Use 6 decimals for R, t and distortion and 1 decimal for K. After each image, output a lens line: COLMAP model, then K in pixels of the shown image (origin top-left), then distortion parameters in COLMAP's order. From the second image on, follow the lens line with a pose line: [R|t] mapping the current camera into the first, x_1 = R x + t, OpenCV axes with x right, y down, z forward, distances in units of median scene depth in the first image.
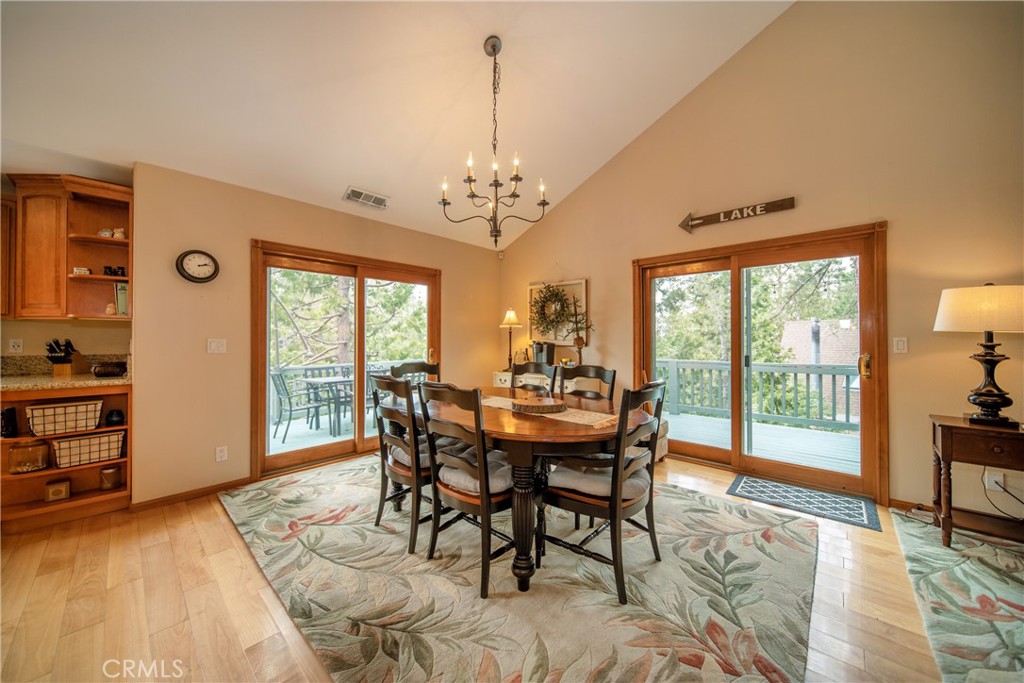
lens RADIAL K [[371.9, 0, 517.9], [0, 371.9, 337.3], [0, 0, 1]] dist [-0.006373, -0.000147]
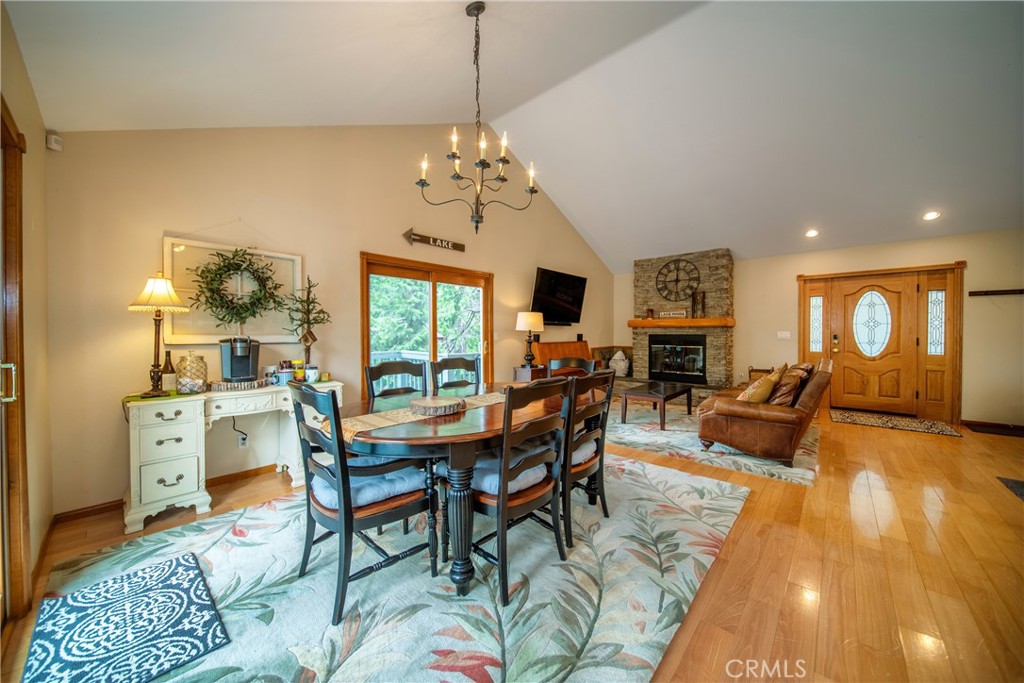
lens RADIAL K [[371.9, 0, 517.9], [0, 371.9, 337.3], [0, 0, 1]] dist [-0.006373, -0.000147]
pose [[-0.038252, -0.011294, 0.999204, -0.977216], [-0.004083, 0.999930, 0.011146, 0.002823], [-0.999260, -0.003653, -0.038295, 0.923297]]
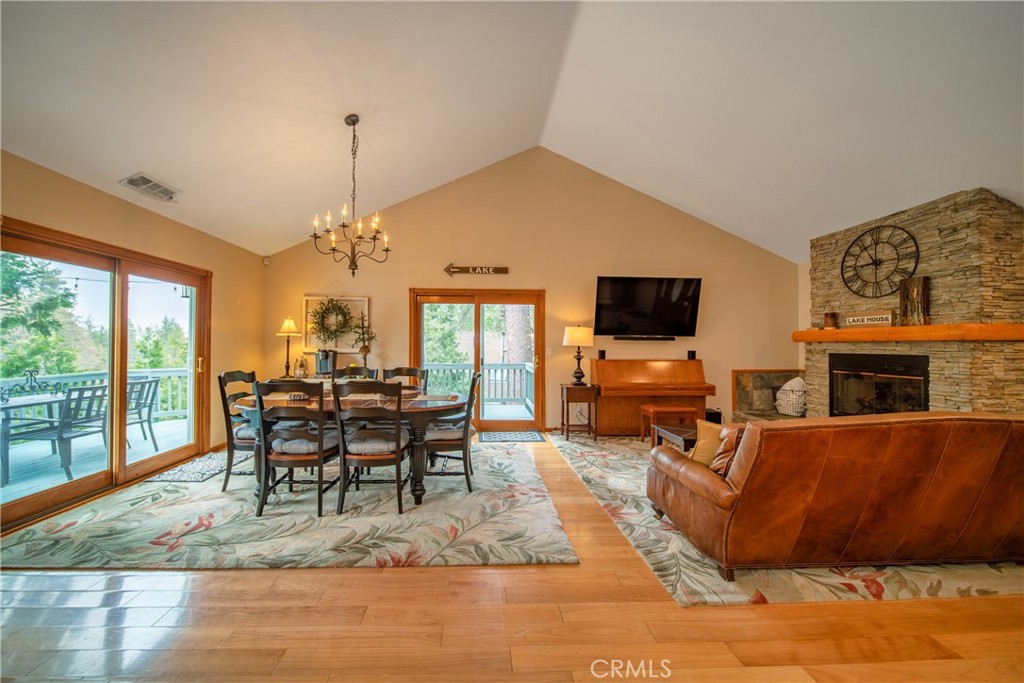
lens RADIAL K [[387.1, 0, 500.1], [0, 387.1, 341.8], [0, 0, 1]] dist [-0.003547, -0.000186]
pose [[0.708227, 0.011154, 0.705897, -0.636779], [-0.011056, 0.999928, -0.004708, -0.019017], [-0.705898, -0.004470, 0.708299, -0.307000]]
